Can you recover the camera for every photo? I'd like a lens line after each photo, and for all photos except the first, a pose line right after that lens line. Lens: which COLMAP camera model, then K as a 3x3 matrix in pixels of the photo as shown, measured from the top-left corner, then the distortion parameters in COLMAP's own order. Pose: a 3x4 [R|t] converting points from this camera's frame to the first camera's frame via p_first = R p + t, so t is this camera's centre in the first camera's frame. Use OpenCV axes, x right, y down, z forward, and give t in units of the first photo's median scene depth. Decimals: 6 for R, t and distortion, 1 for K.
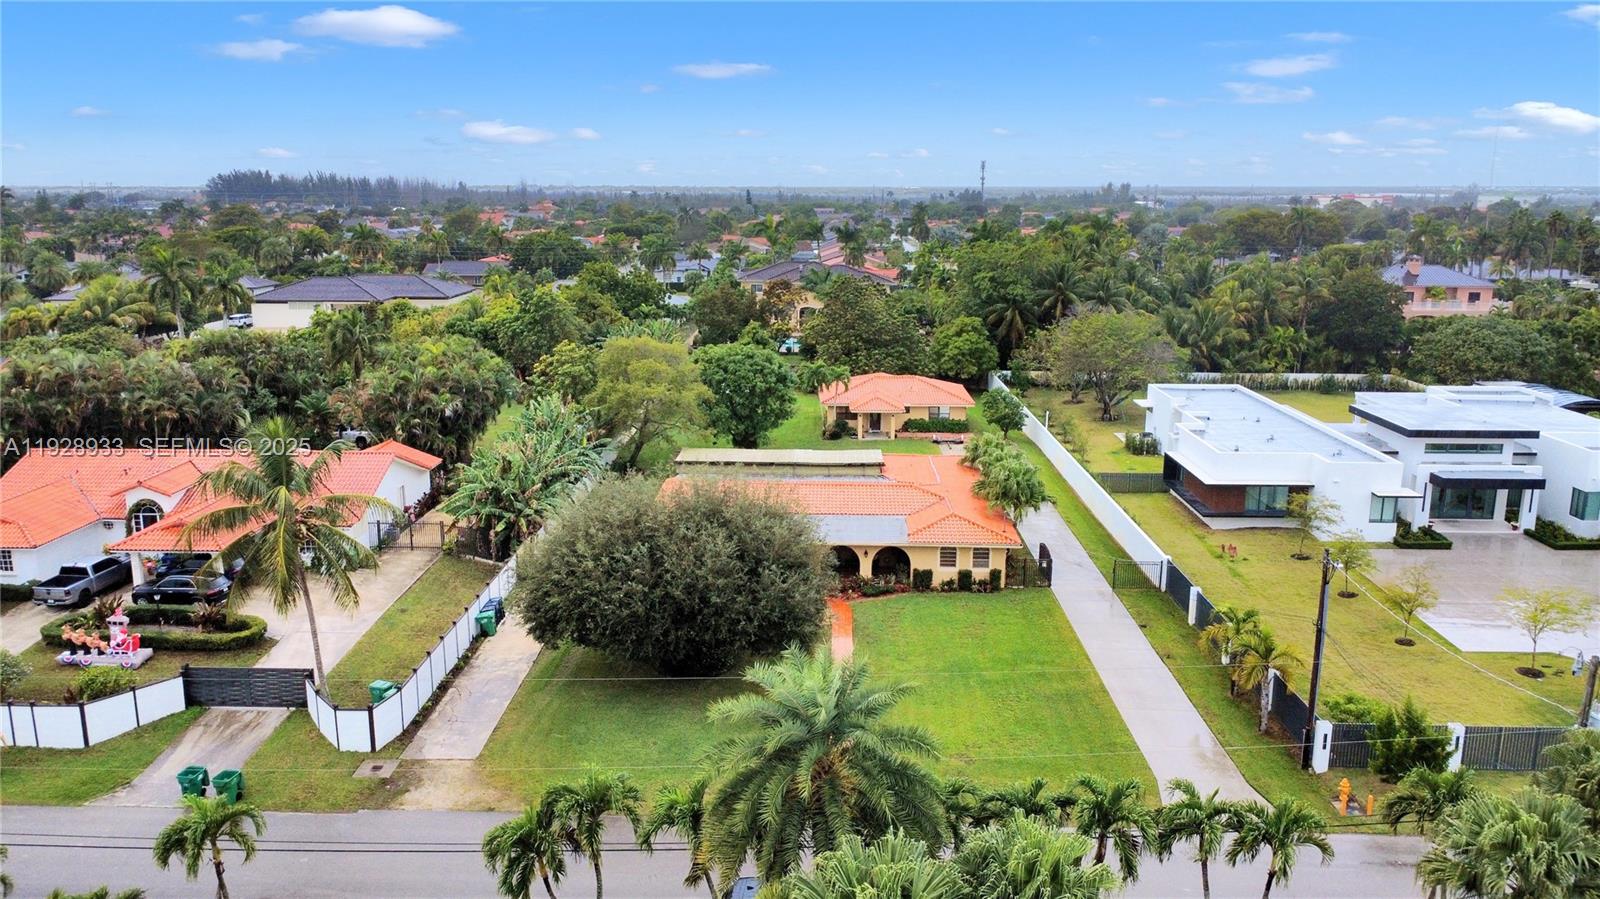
lens RADIAL K [[1192.8, 0, 800.0], [0, 1192.8, 449.5], [0, 0, 1]] dist [0.002241, -0.004760]
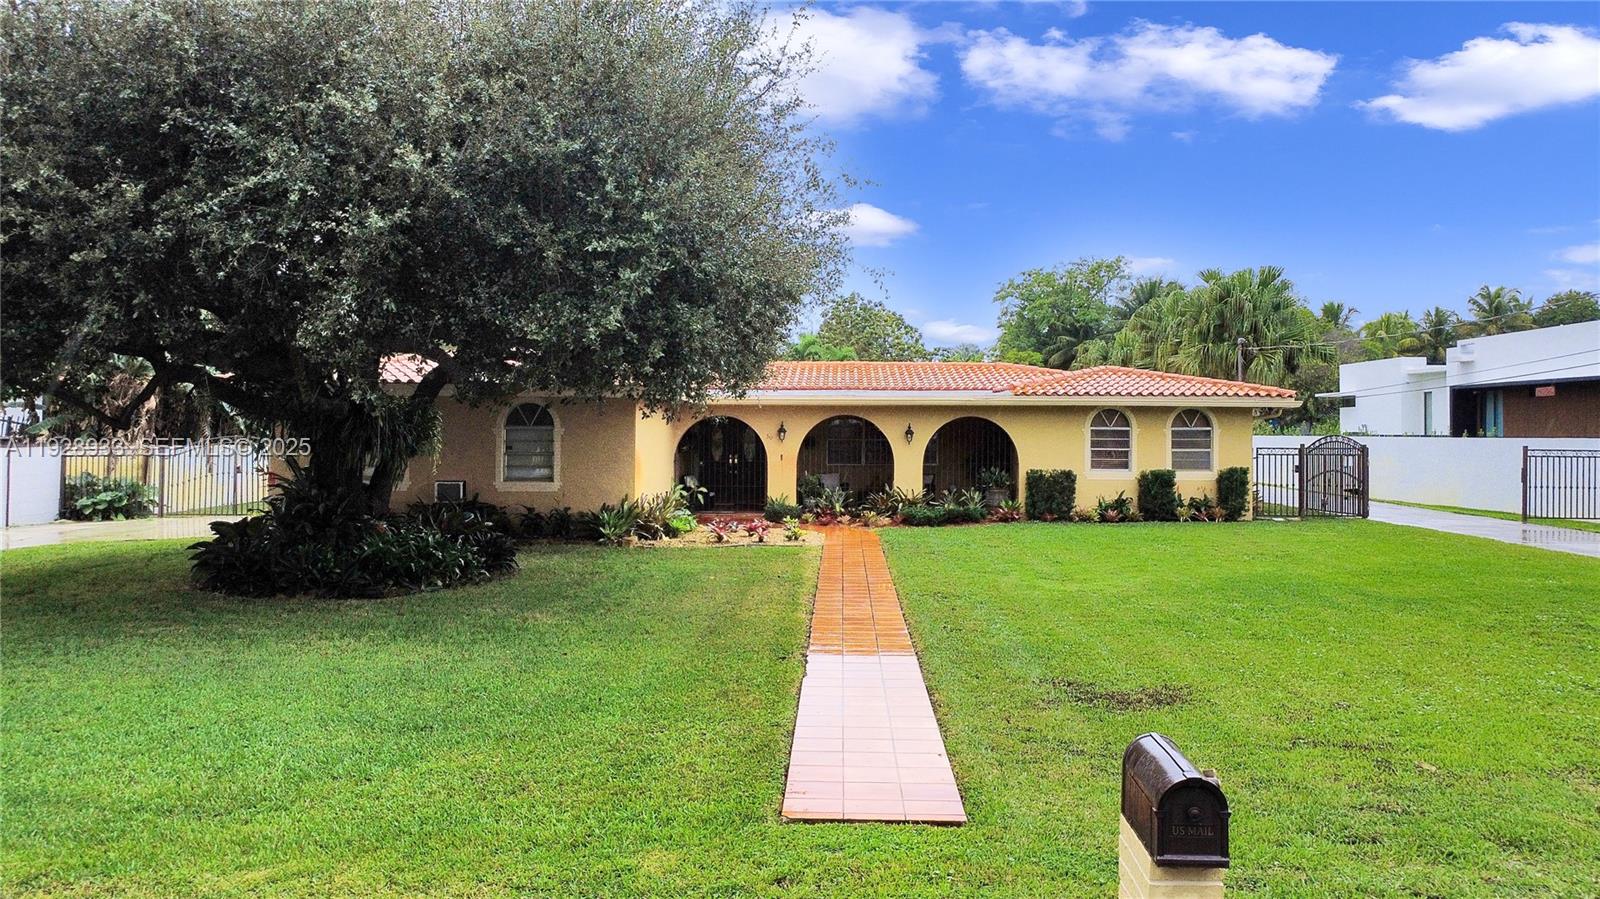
lens RADIAL K [[1236.4, 0, 800.0], [0, 1236.4, 449.5], [0, 0, 1]] dist [-0.001804, -0.001869]
pose [[0.999941, 0.004182, -0.009990, 0.018963], [-0.006040, 0.980985, -0.193988, 0.146483], [0.008988, 0.194037, 0.980953, 0.492545]]
